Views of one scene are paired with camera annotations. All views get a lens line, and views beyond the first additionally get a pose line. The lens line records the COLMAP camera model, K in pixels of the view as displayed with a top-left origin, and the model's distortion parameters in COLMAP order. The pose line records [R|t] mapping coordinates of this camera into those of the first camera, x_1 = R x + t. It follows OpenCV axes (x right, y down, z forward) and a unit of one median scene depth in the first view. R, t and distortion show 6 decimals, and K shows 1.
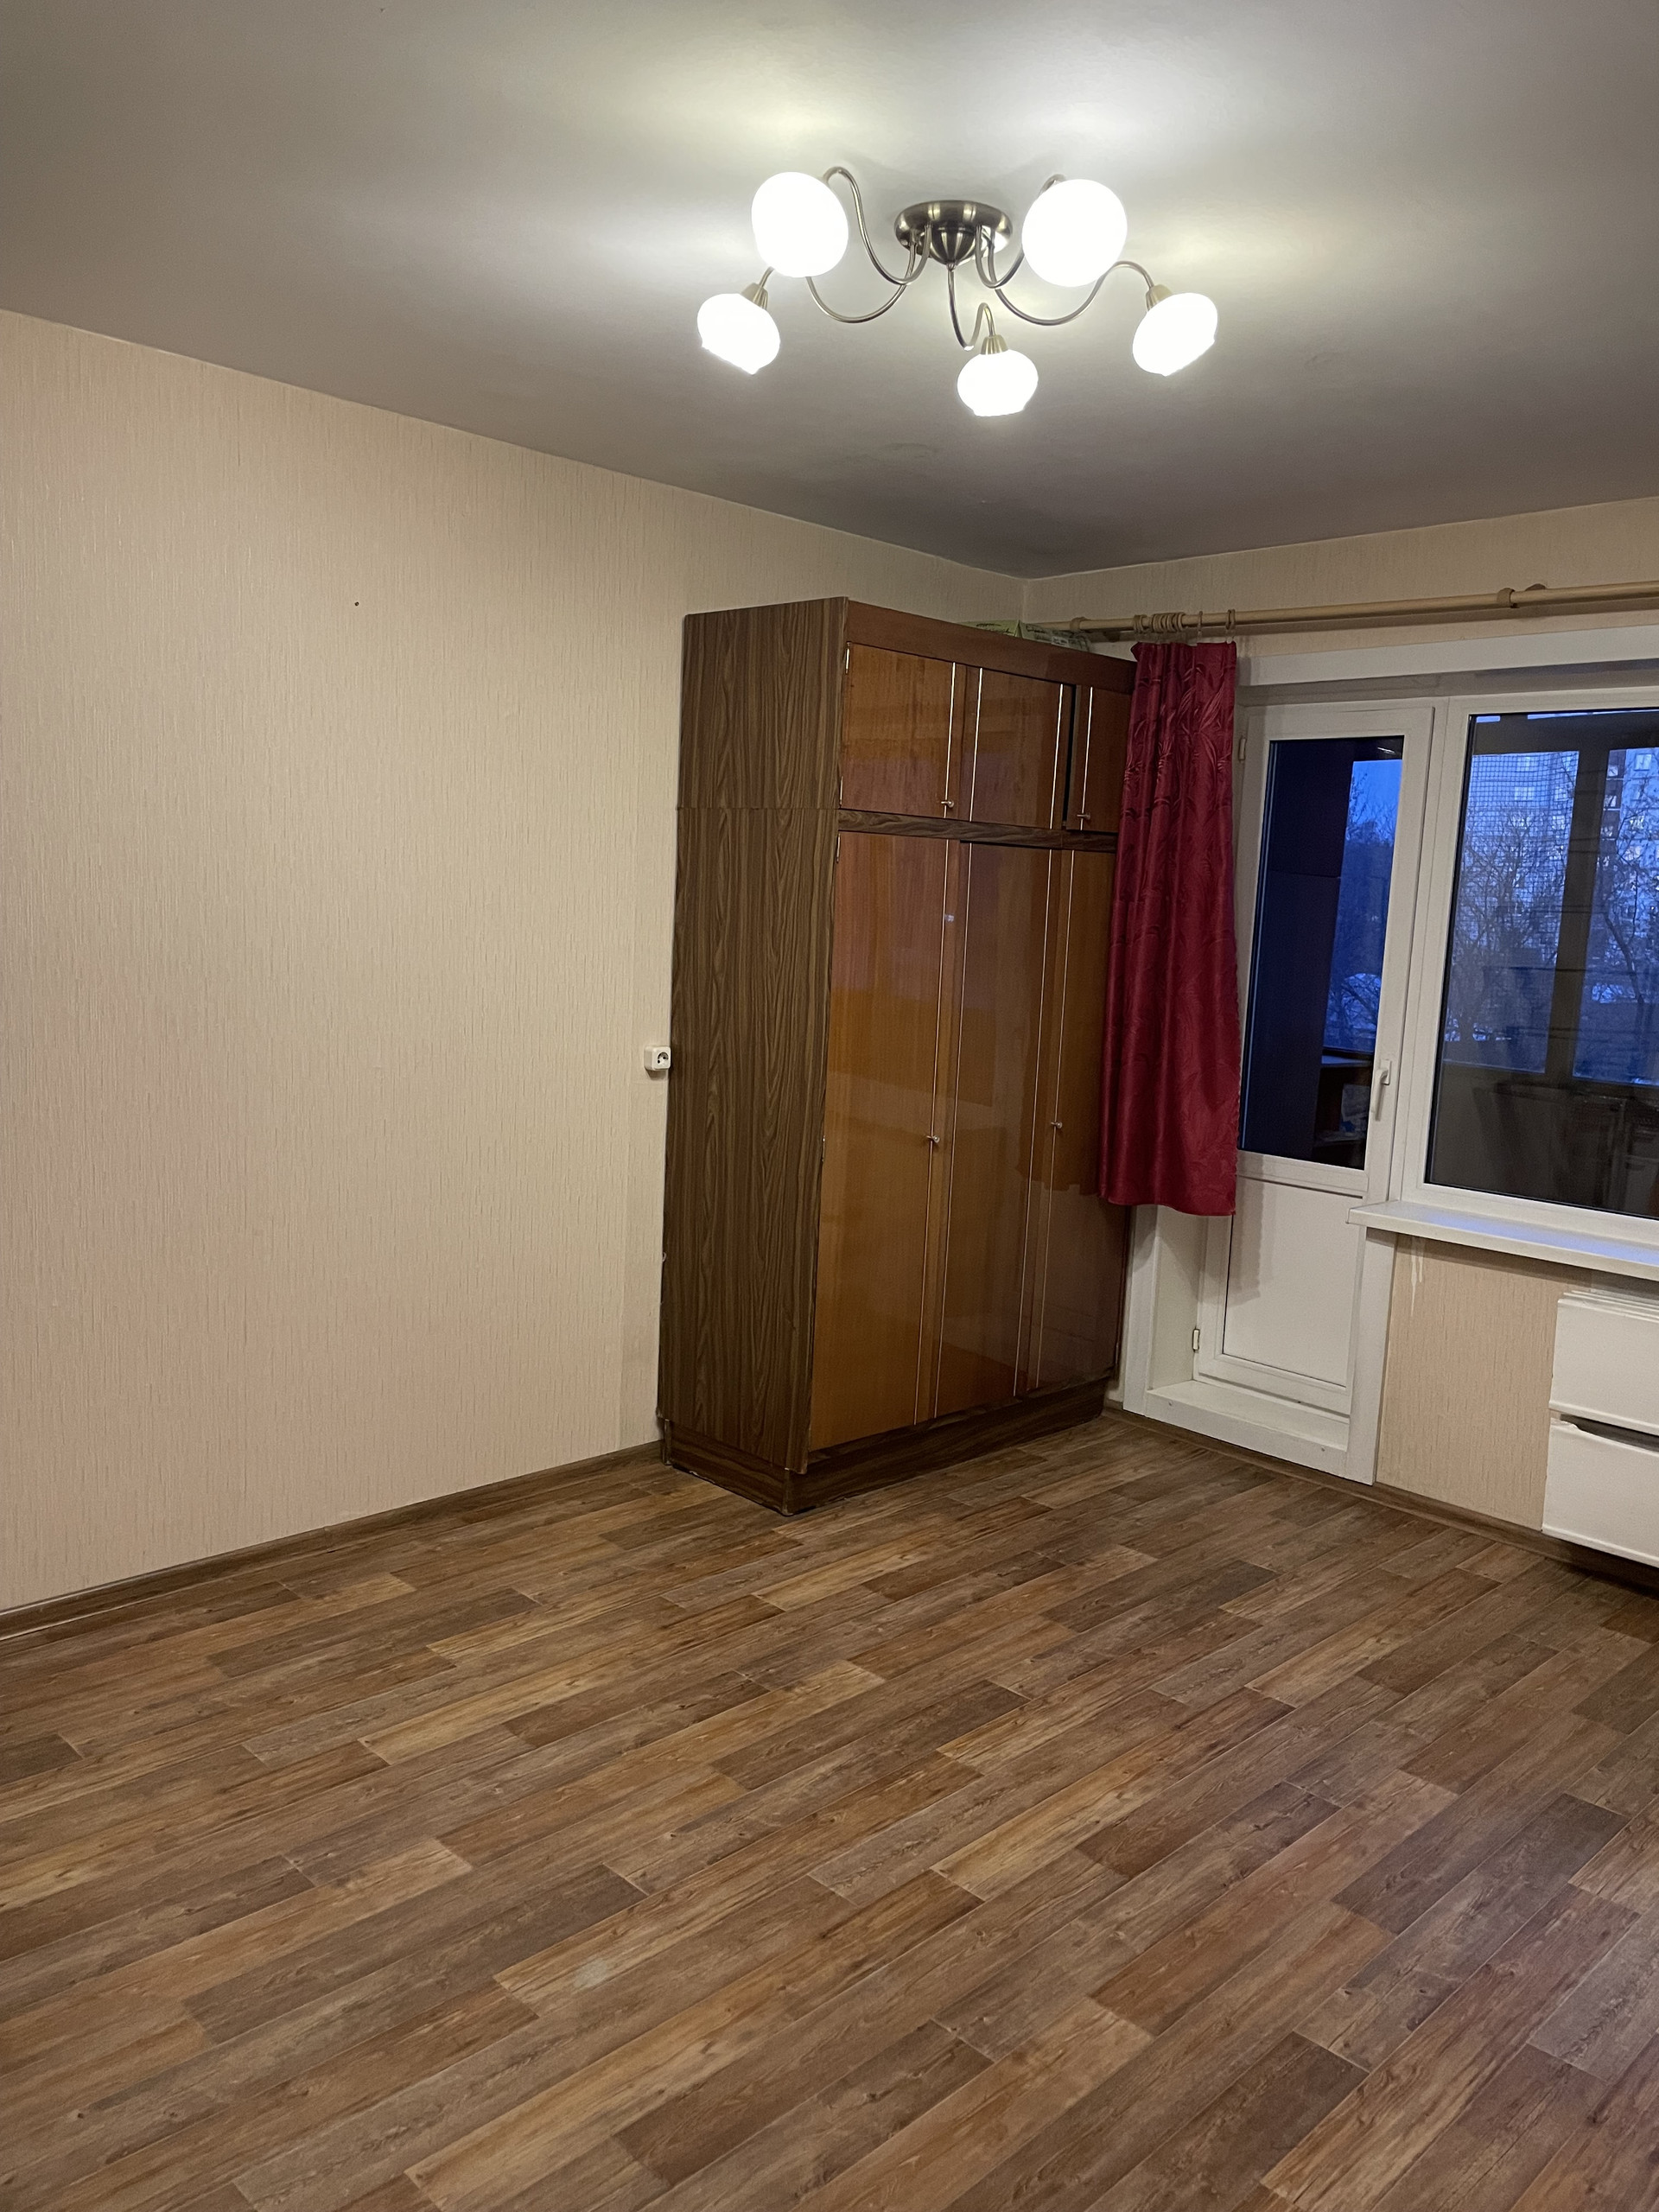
lens RADIAL K [[1665.1, 0, 843.7], [0, 1665.1, 1073.2], [0, 0, 1]] dist [0.093071, -0.117531]
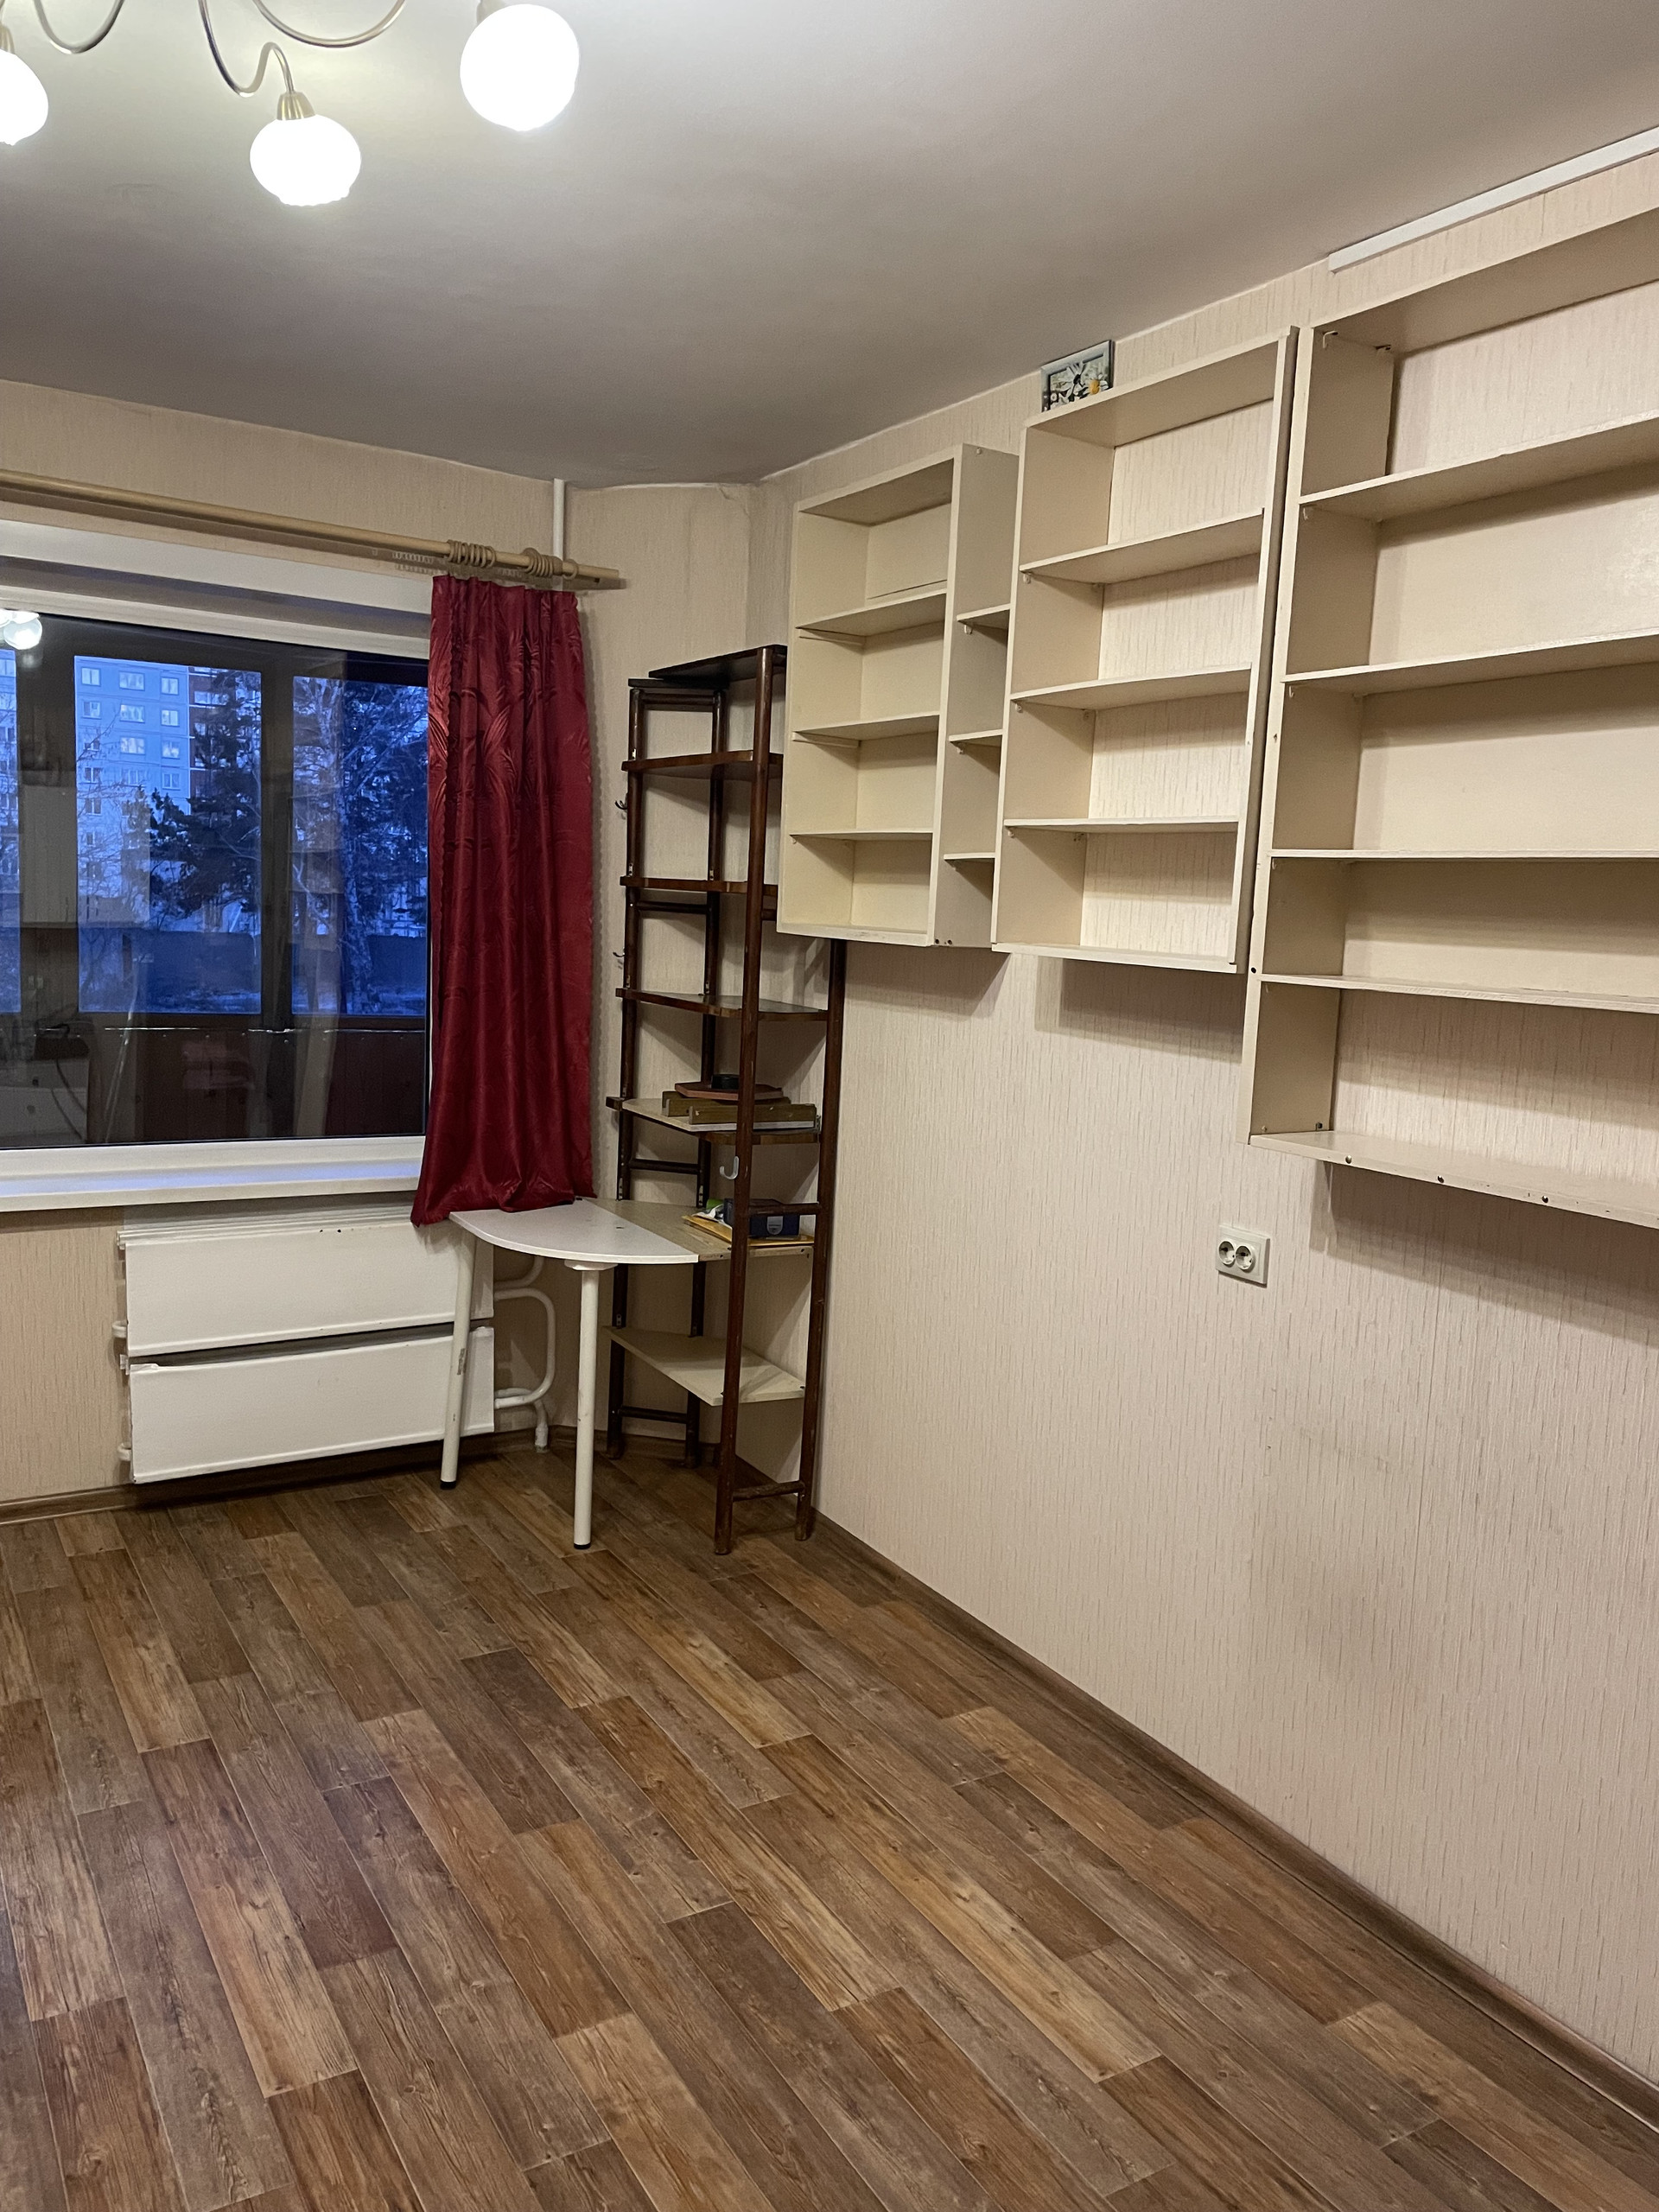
lens RADIAL K [[1624.5, 0, 919.2], [0, 1624.5, 1127.1], [0, 0, 1]] dist [0.025467, -0.069563]
pose [[0.235509, -0.178372, 0.955363, -0.623581], [0.072228, 0.983507, 0.165822, -0.094672], [-0.969185, 0.029952, 0.244508, 0.610317]]
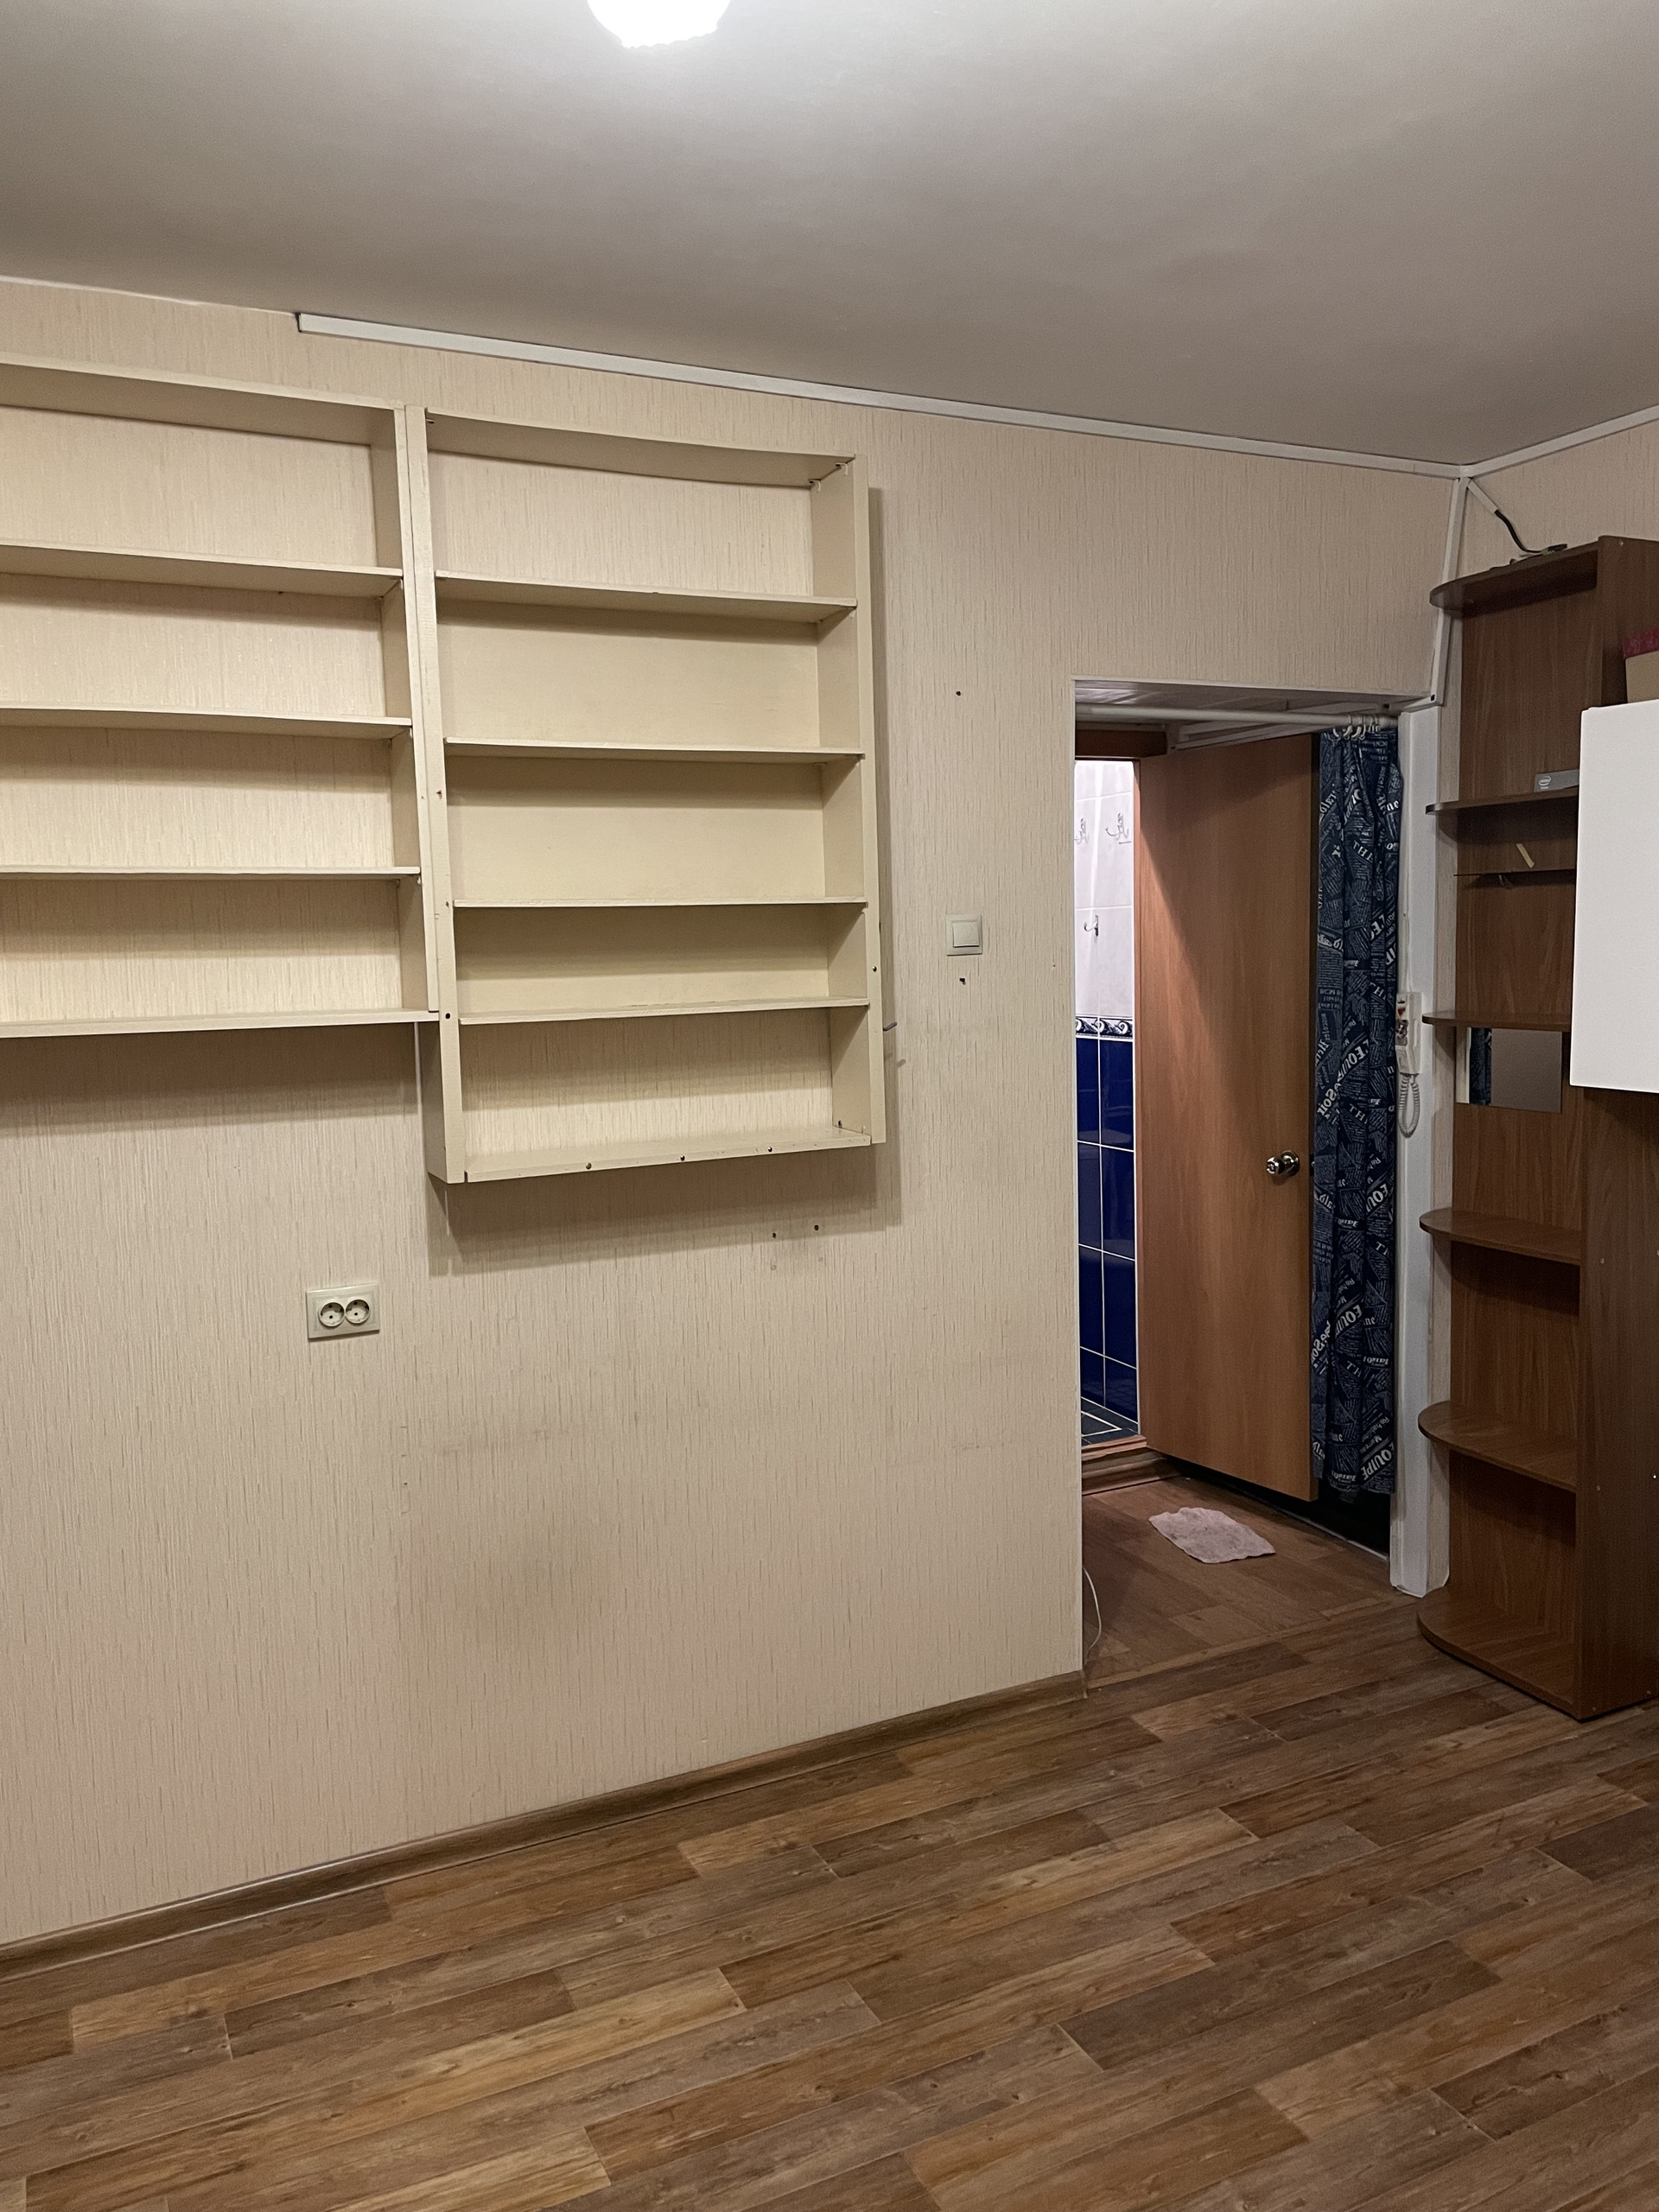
lens RADIAL K [[1613.9, 0, 829.5], [0, 1613.9, 1106.0], [0, 0, 1]] dist [0.057490, -0.096374]
pose [[-0.938573, -0.073072, 0.337256, -0.384129], [0.003716, 0.975126, 0.221620, -0.142499], [-0.345062, 0.209259, -0.914955, 1.110136]]
